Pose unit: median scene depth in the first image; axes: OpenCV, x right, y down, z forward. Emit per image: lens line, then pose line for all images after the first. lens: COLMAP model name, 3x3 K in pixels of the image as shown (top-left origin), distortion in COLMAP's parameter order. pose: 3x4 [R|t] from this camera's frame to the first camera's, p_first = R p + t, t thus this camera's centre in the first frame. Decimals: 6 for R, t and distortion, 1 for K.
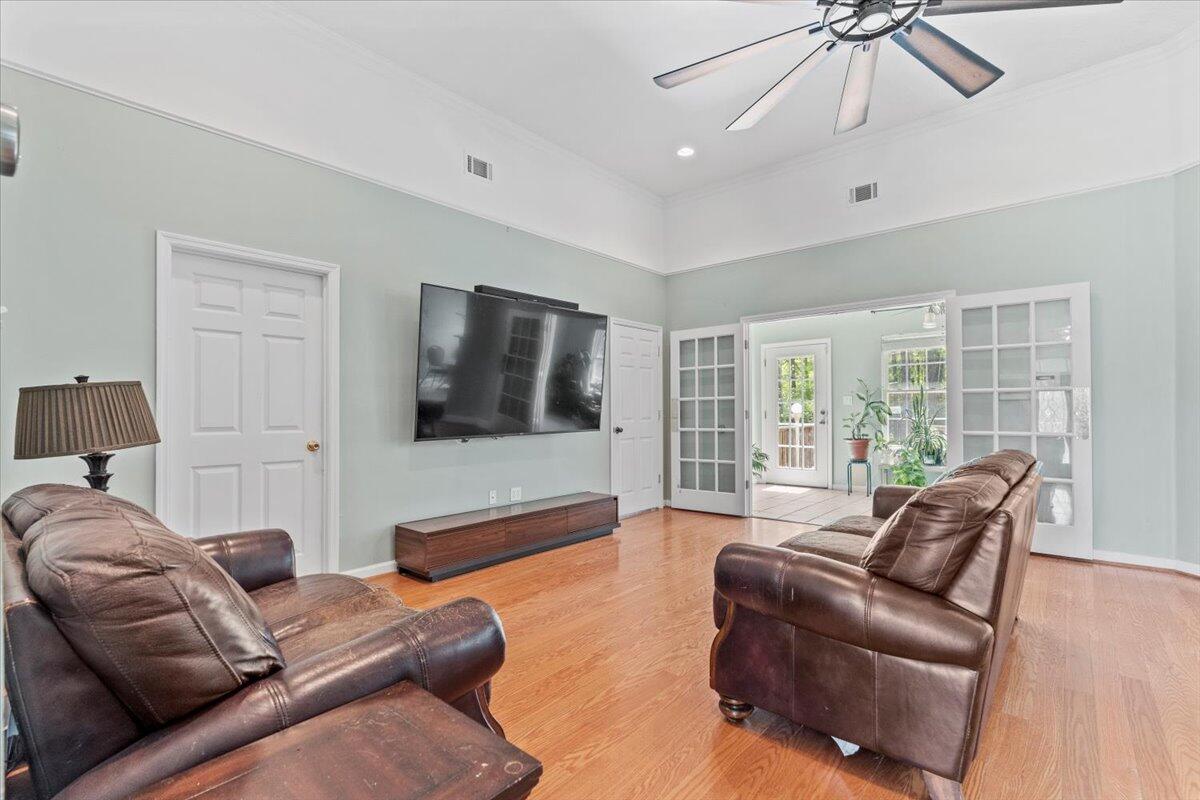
lens RADIAL K [[568.2, 0, 609.6], [0, 568.2, 409.2], [0, 0, 1]] dist [0.002619, 0.000768]
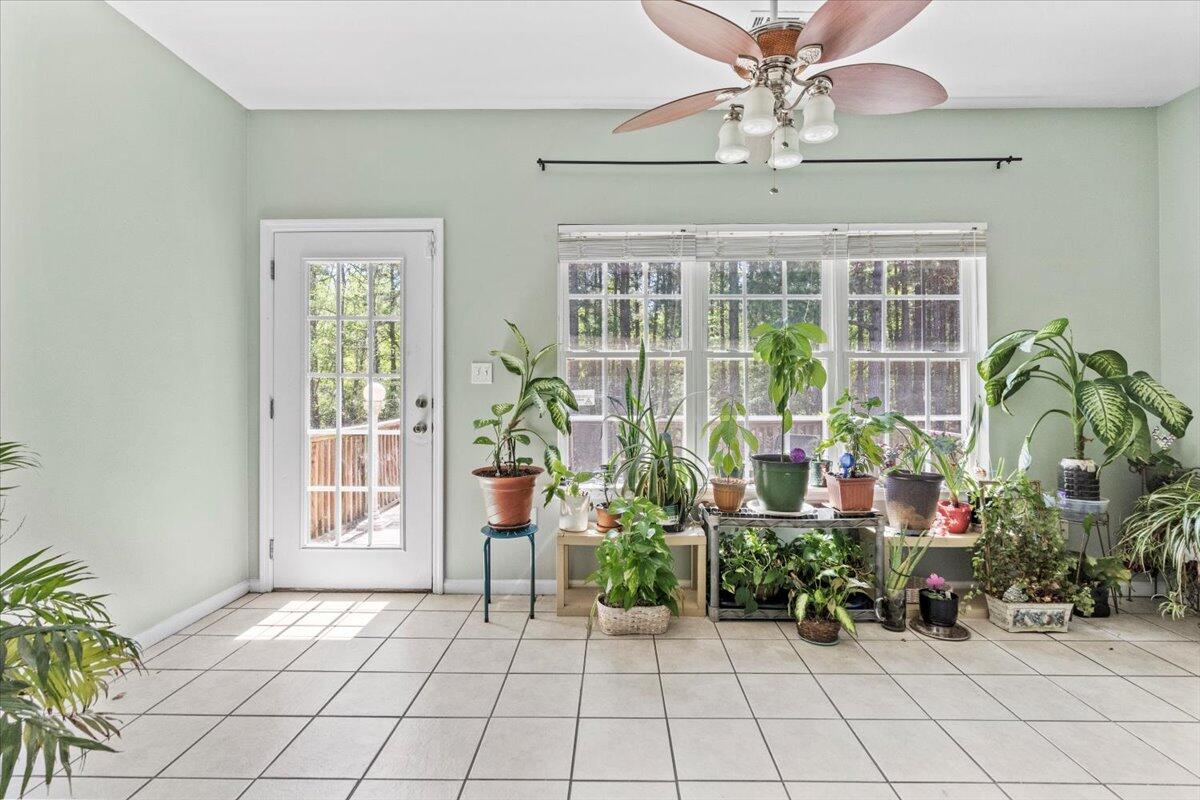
lens RADIAL K [[568.2, 0, 602.7], [0, 568.2, 397.5], [0, 0, 1]] dist [0.002619, 0.000768]
pose [[0.793760, 0.005706, 0.608205, 0.248764], [-0.006272, 0.999980, -0.001196, 0.001977], [-0.608199, -0.002866, 0.793779, 0.645735]]
